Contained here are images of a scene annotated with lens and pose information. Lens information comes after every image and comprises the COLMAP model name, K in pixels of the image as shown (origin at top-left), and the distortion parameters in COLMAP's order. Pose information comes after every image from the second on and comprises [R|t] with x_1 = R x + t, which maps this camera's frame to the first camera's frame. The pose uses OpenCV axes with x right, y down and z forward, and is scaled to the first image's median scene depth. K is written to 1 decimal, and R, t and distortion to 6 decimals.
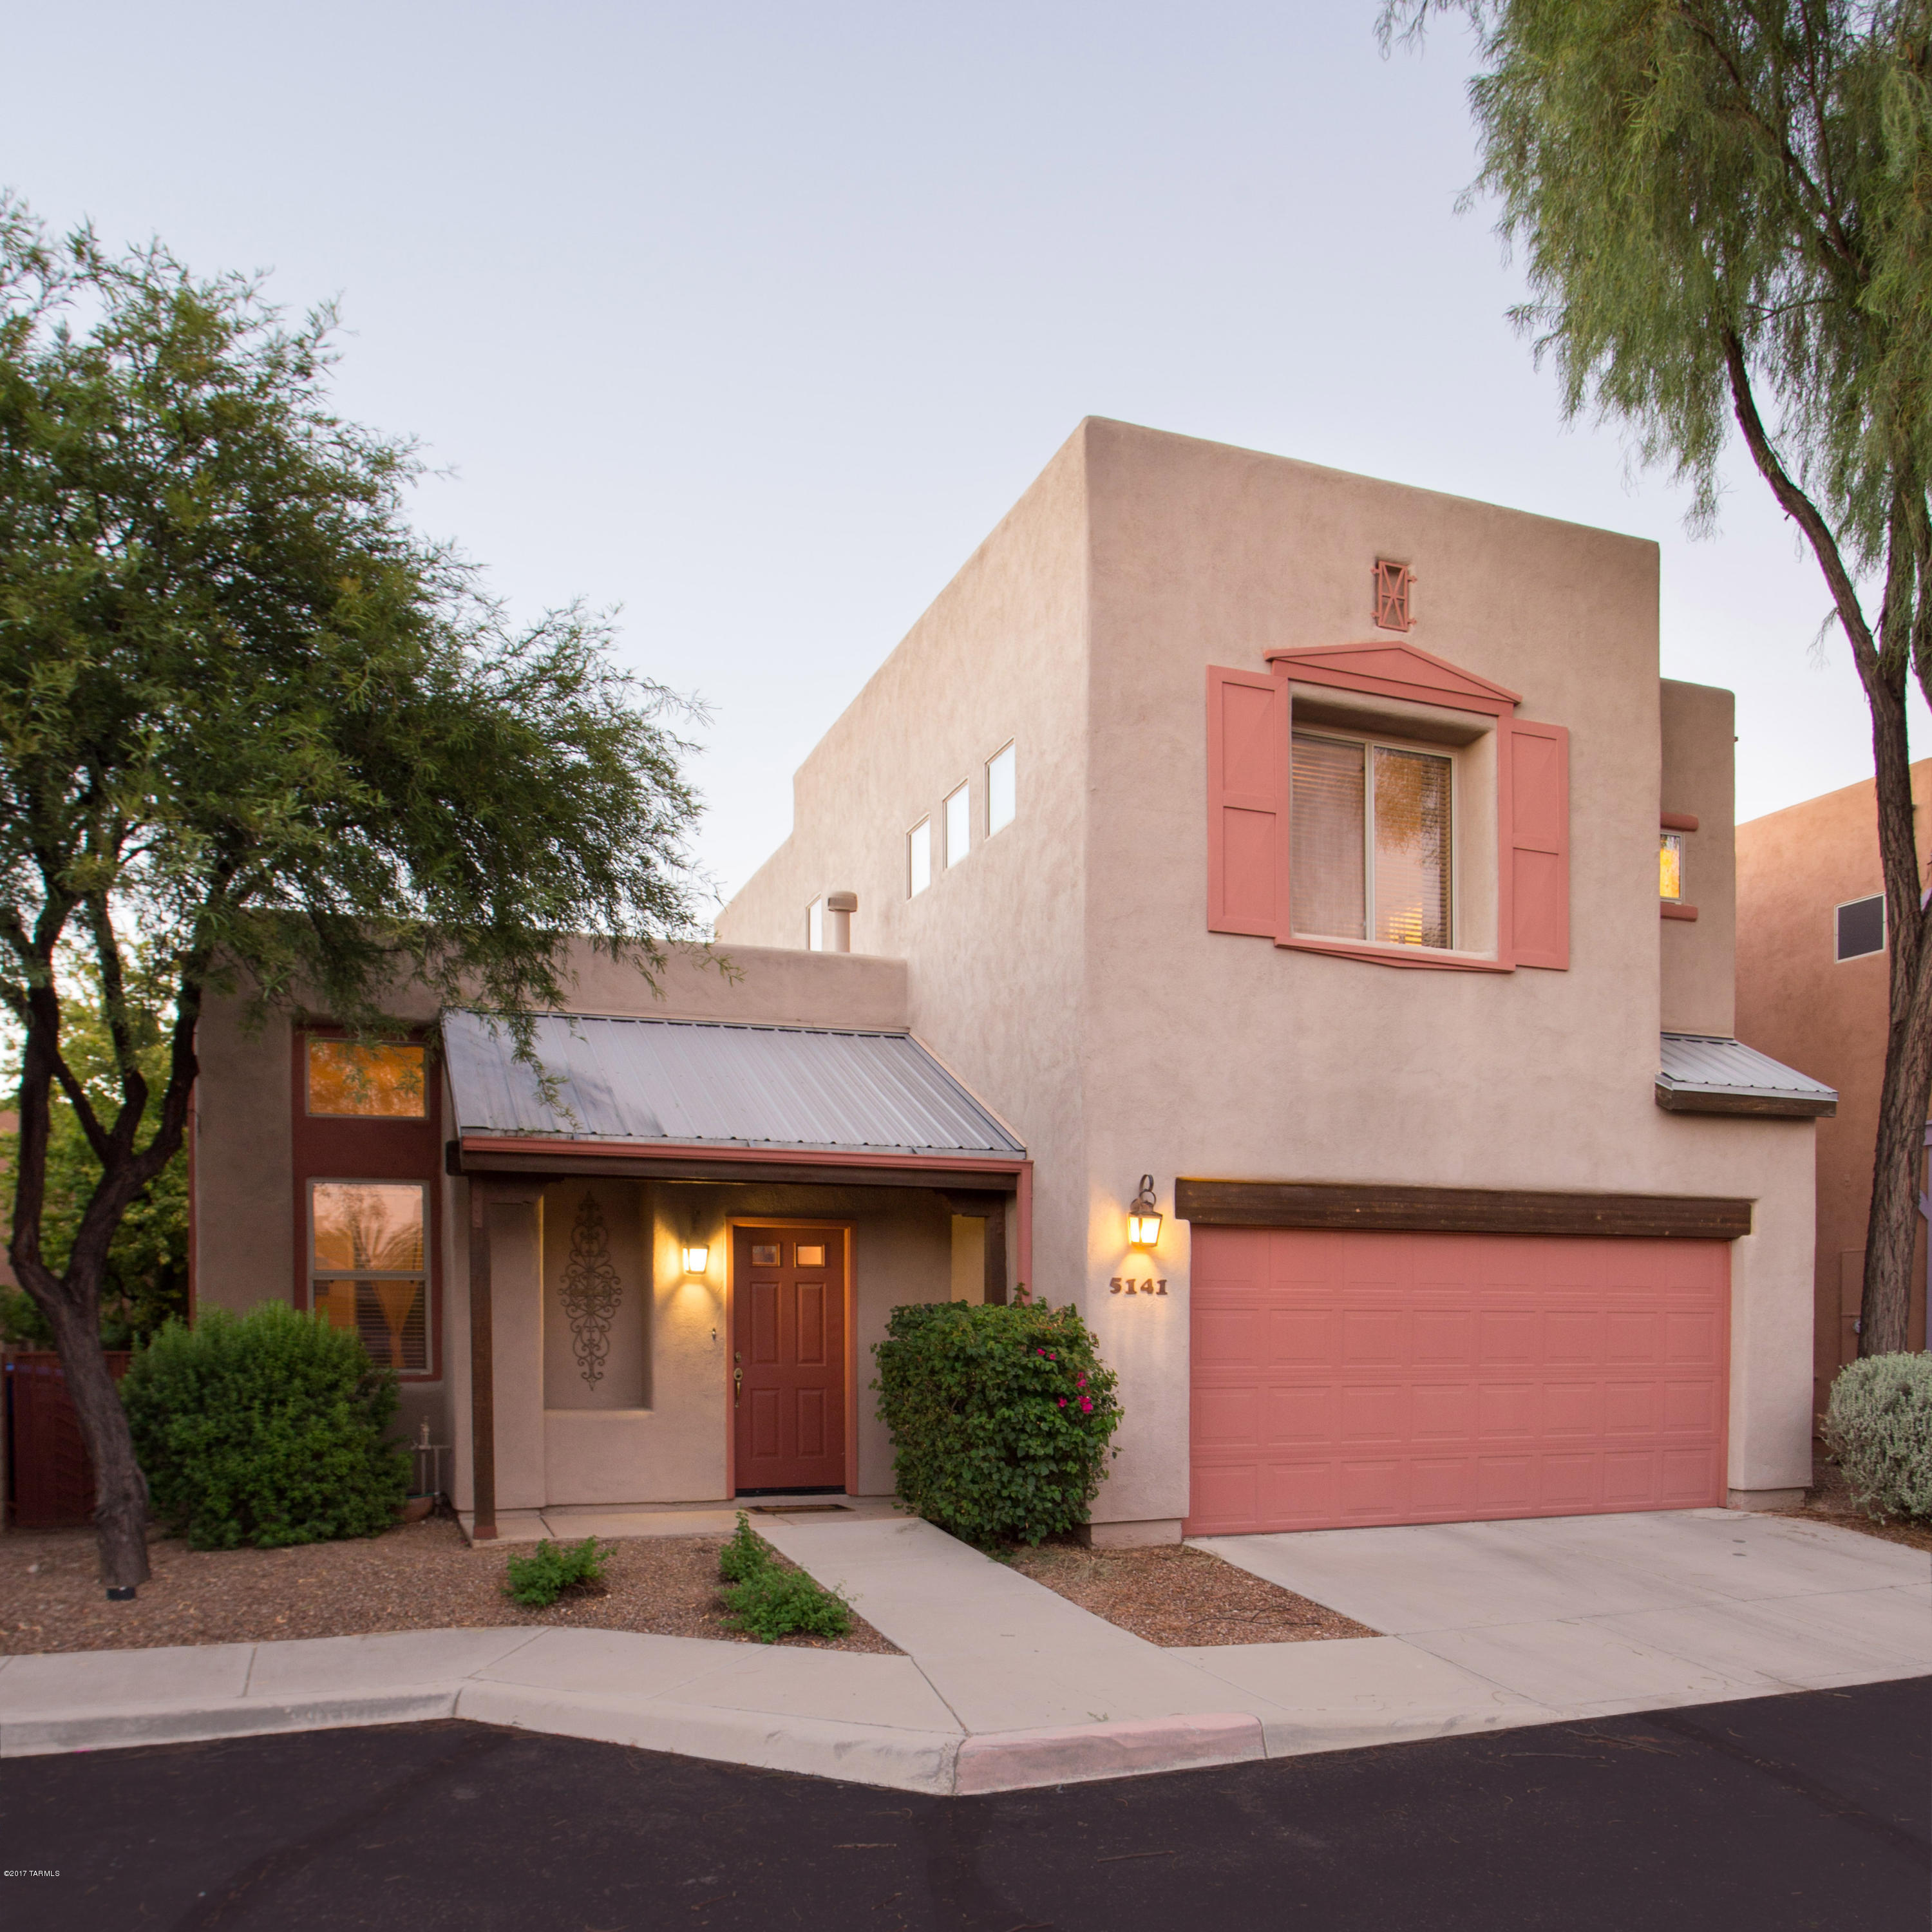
lens RADIAL K [[1653.0, 0, 968.5], [0, 1653.0, 1390.0], [0, 0, 1]] dist [-0.079976, 0.067511]
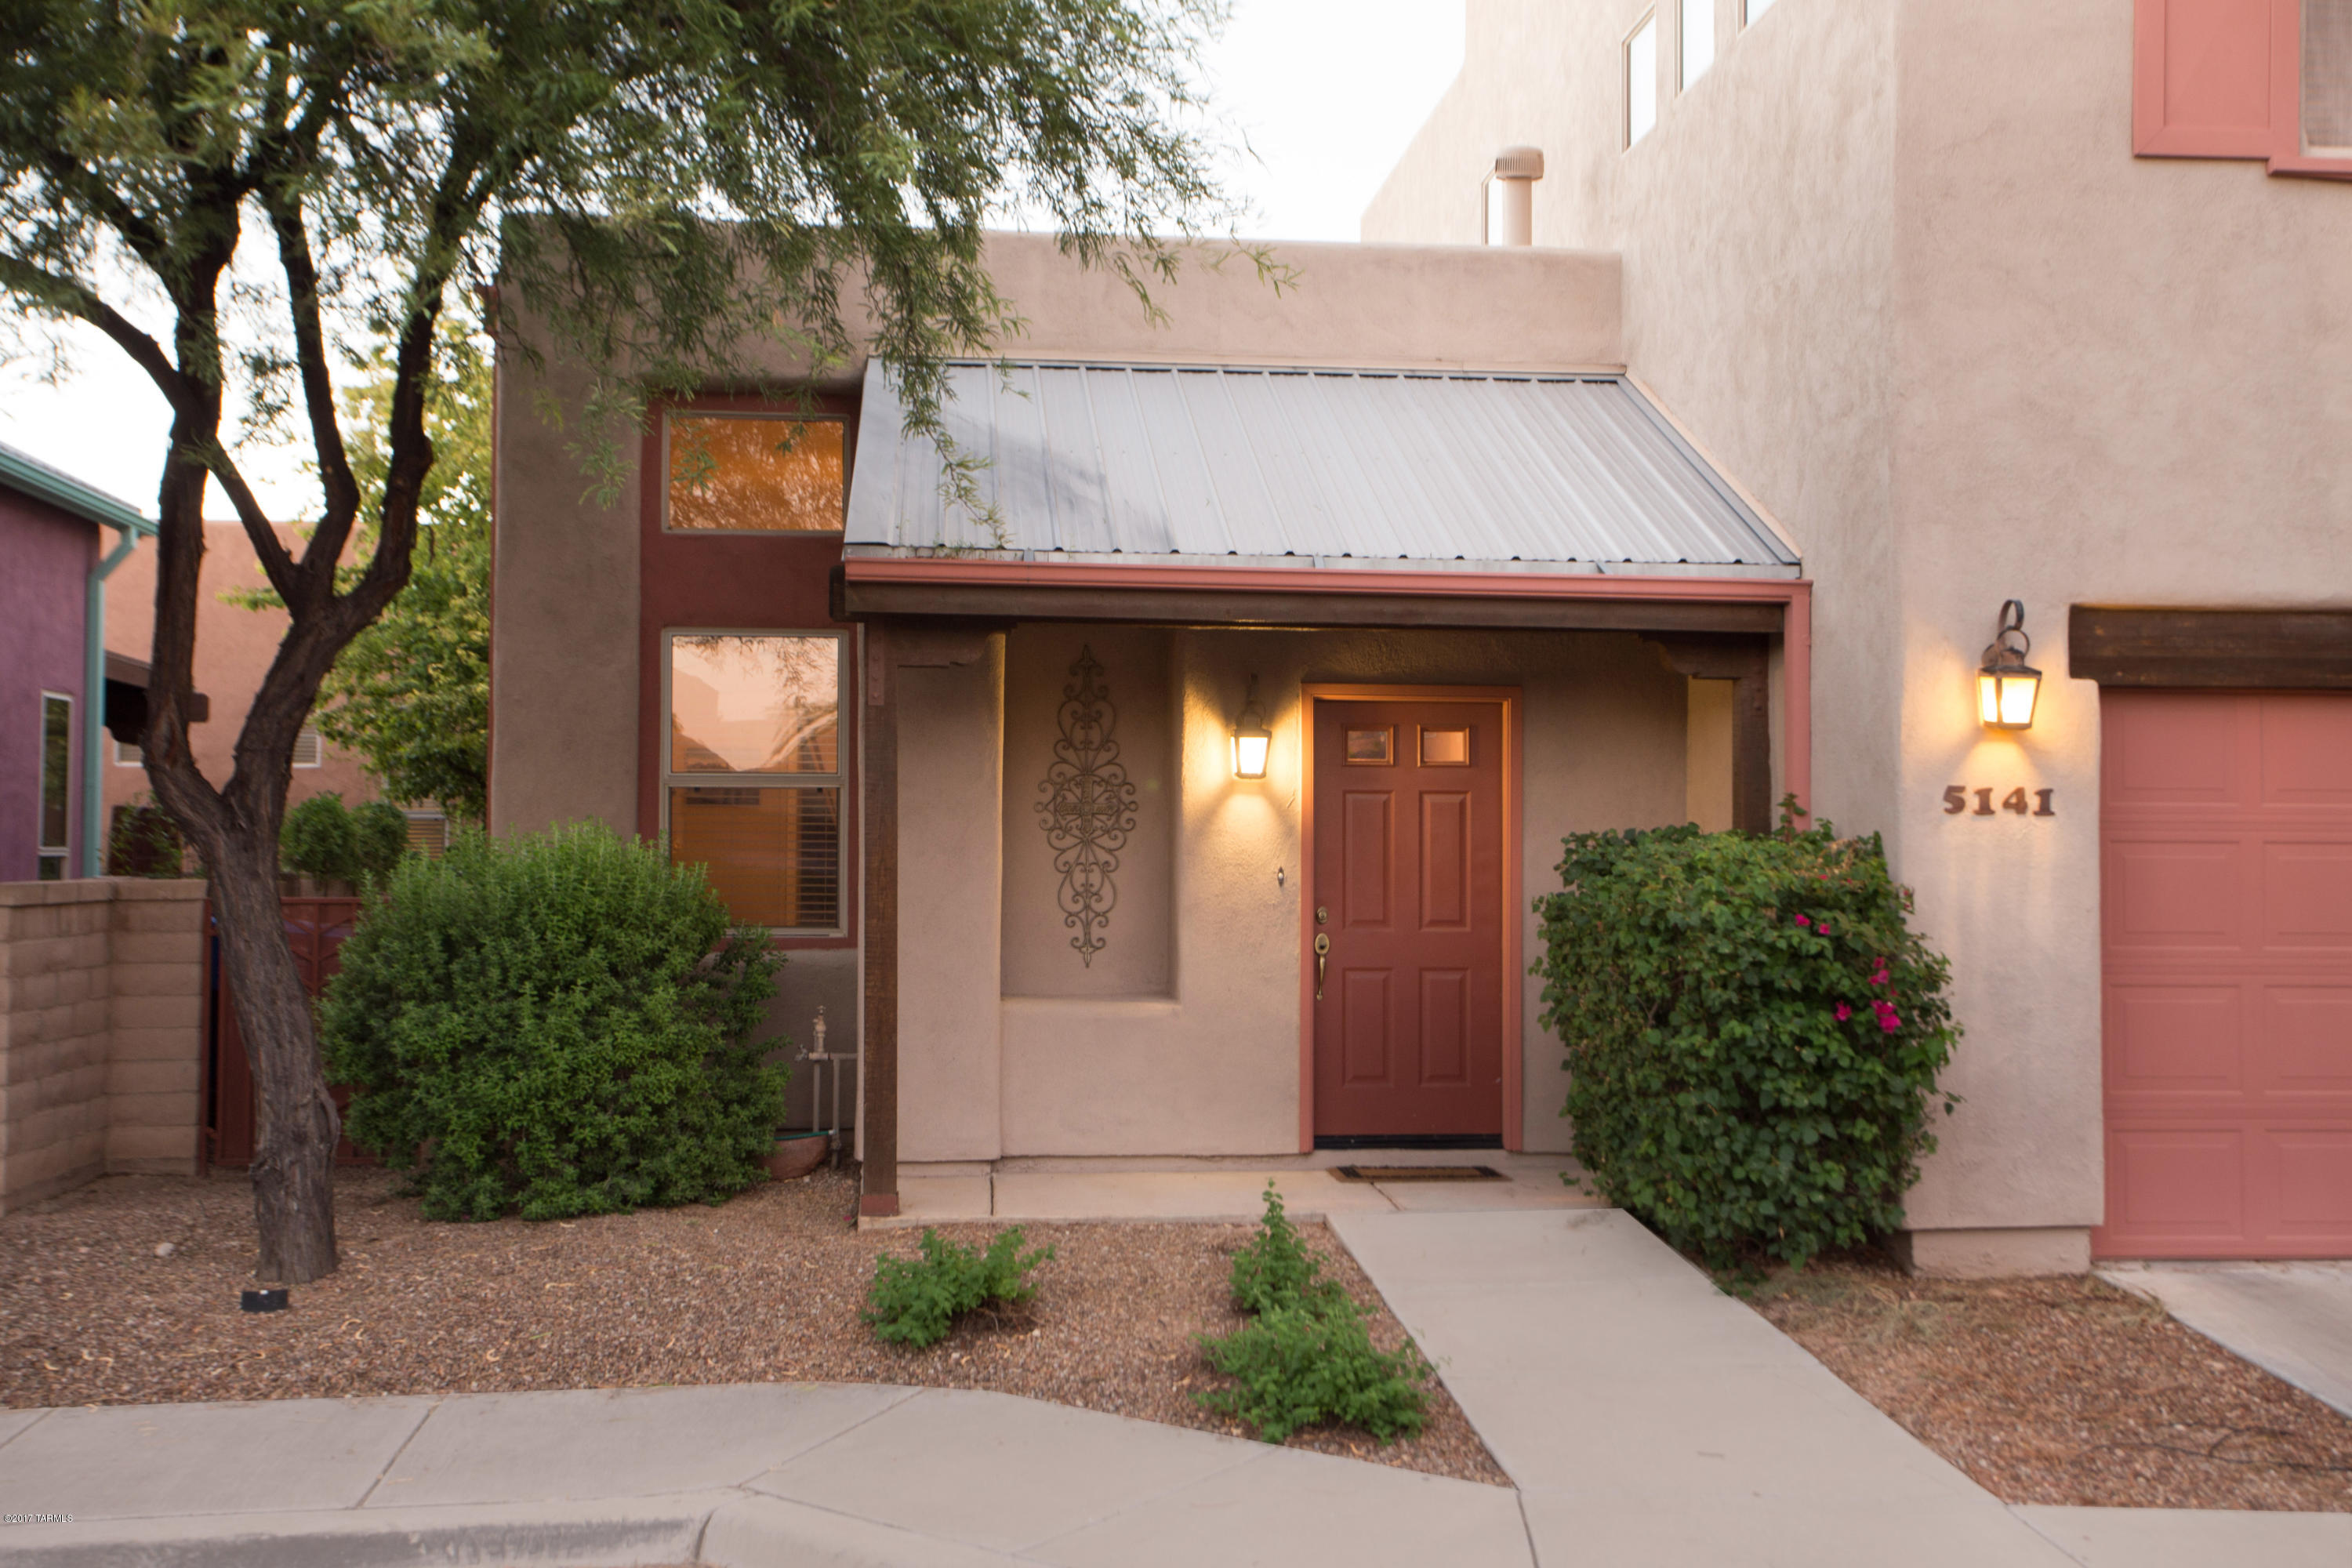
lens RADIAL K [[2499.8, 0, 1220.5], [0, 2499.8, 776.9], [0, 0, 1]] dist [0.008555, 0.165476]
pose [[0.970977, -0.003028, -0.239153, 0.050126], [-0.012652, 0.997870, -0.064002, -0.013531], [0.238838, 0.065170, 0.968870, 0.120439]]
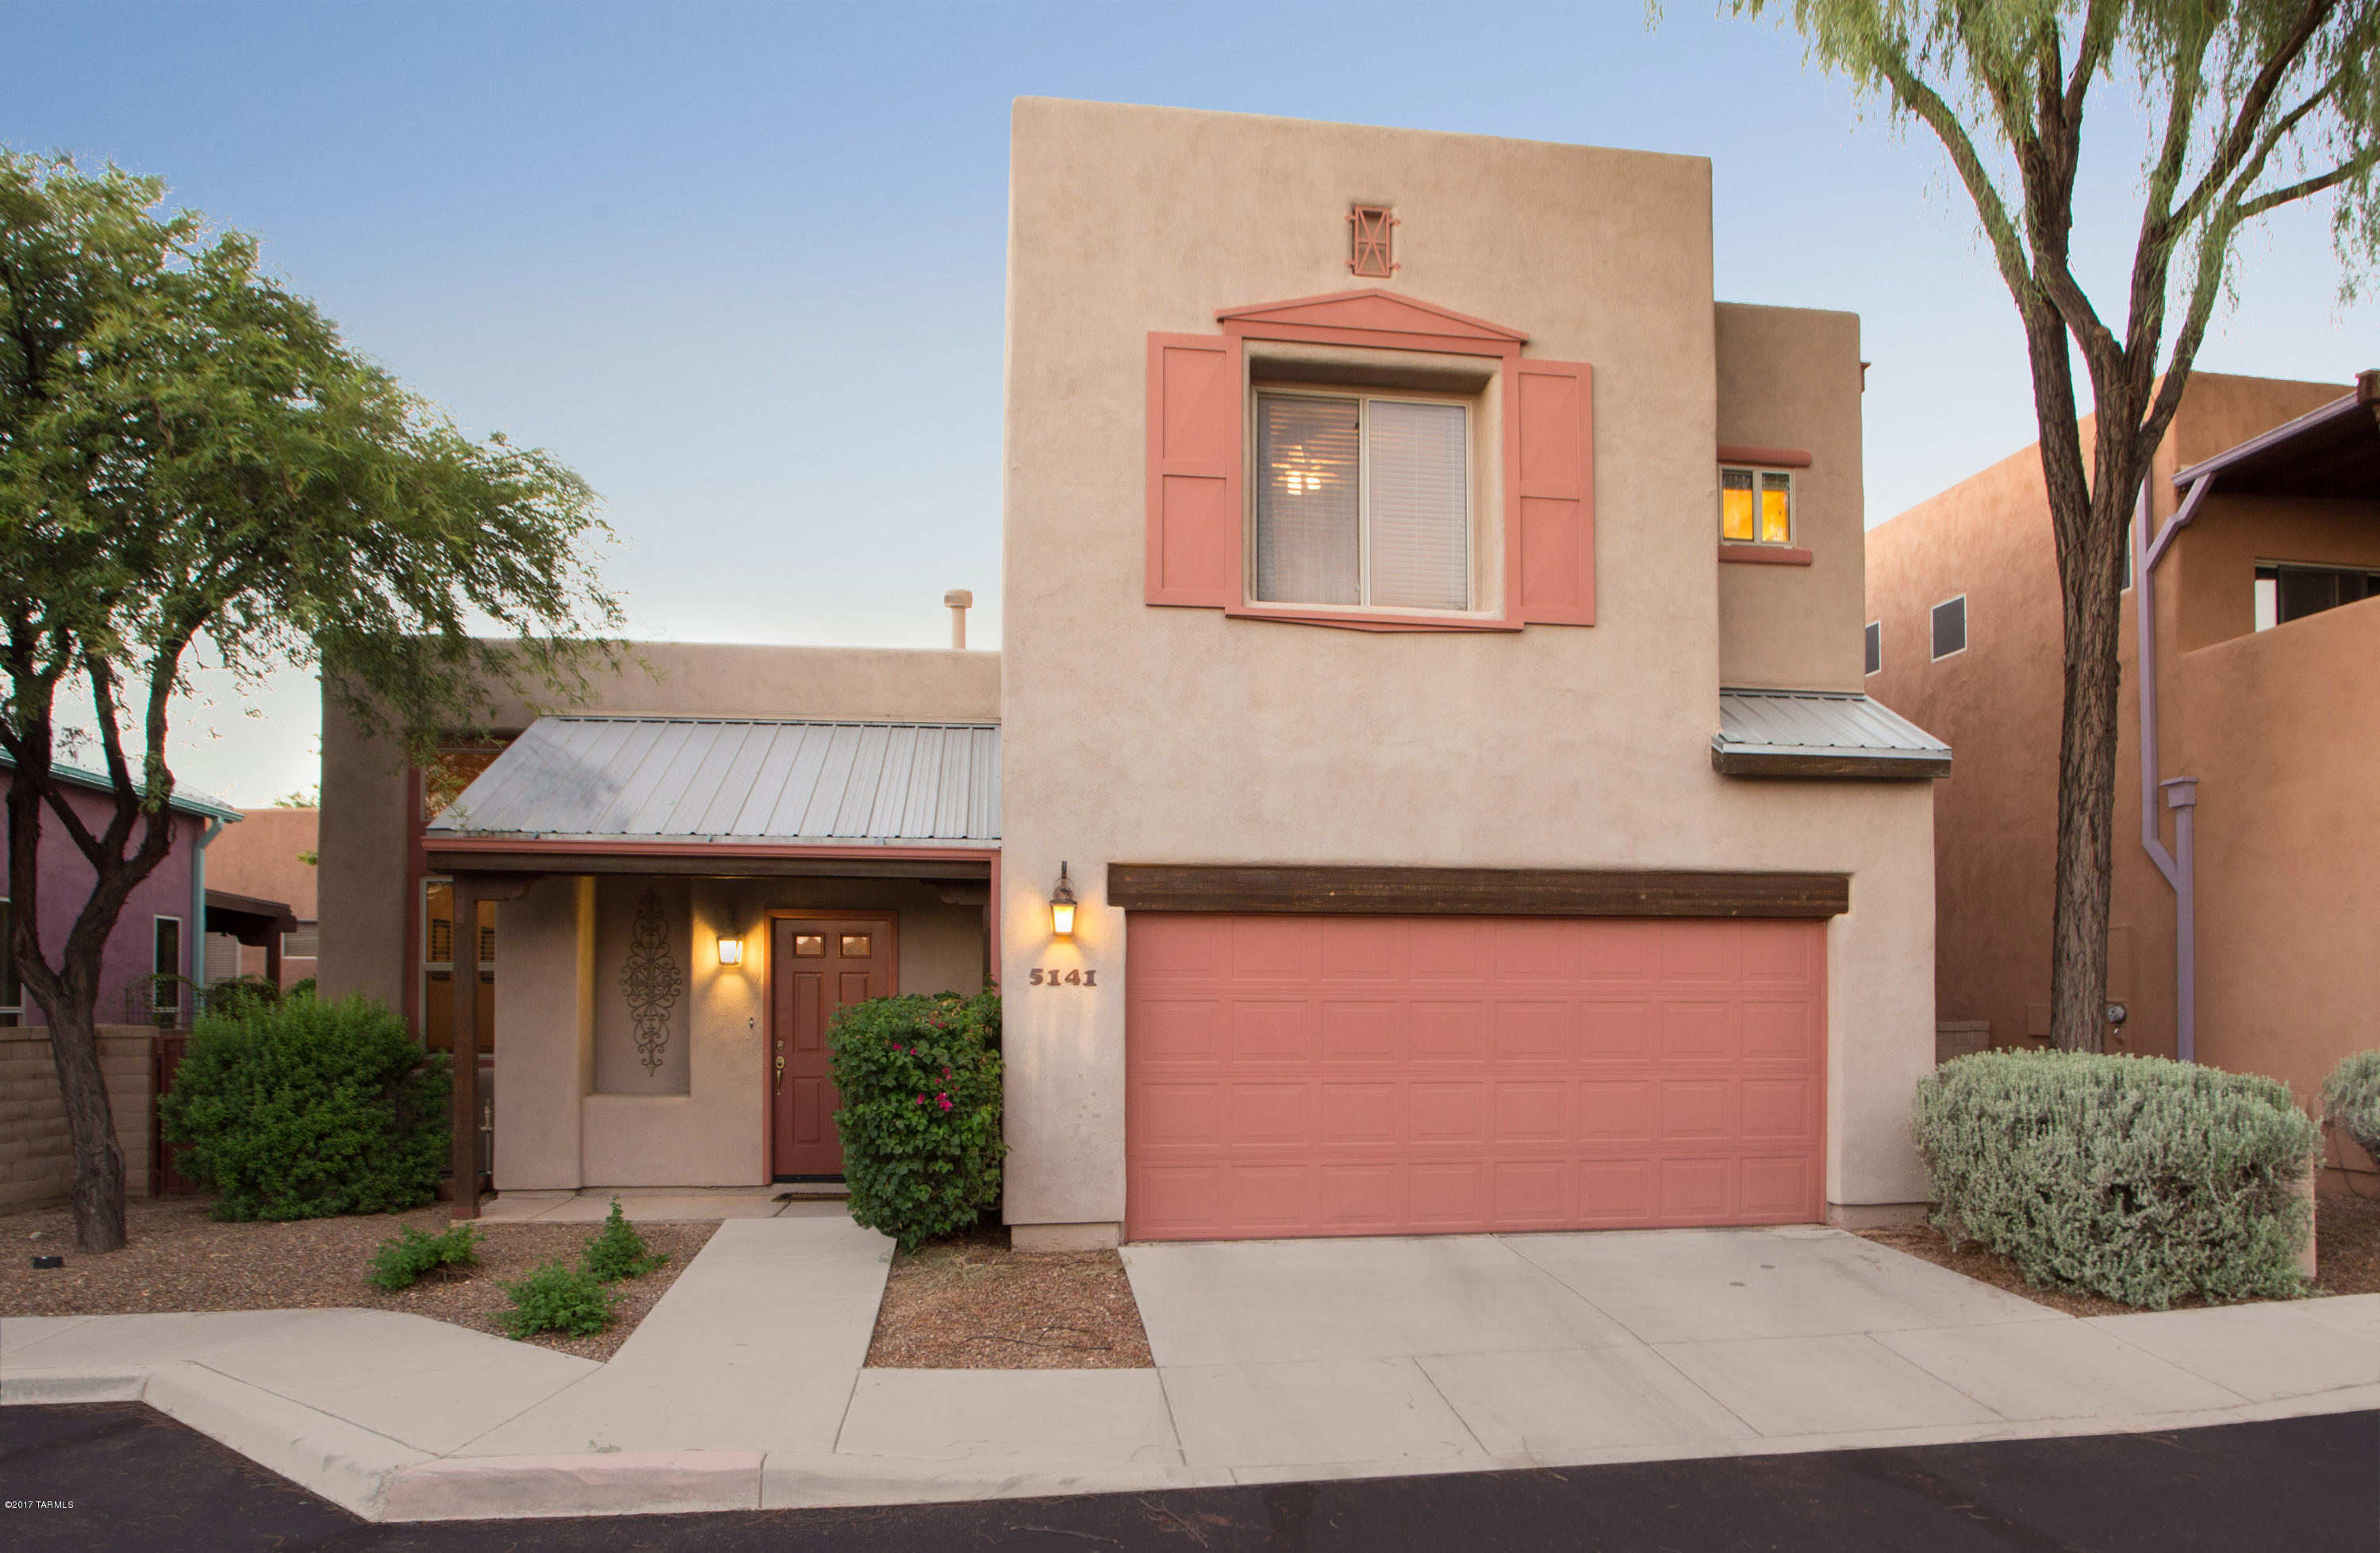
lens RADIAL K [[1567.4, 0, 1188.1], [0, 1567.4, 998.8], [0, 0, 1]] dist [-0.079268, 0.056117]
pose [[0.976826, 0.000337, -0.214034, 0.366209], [-0.009342, 0.999113, -0.041064, -0.013701], [0.213830, 0.042112, 0.975963, 0.129296]]
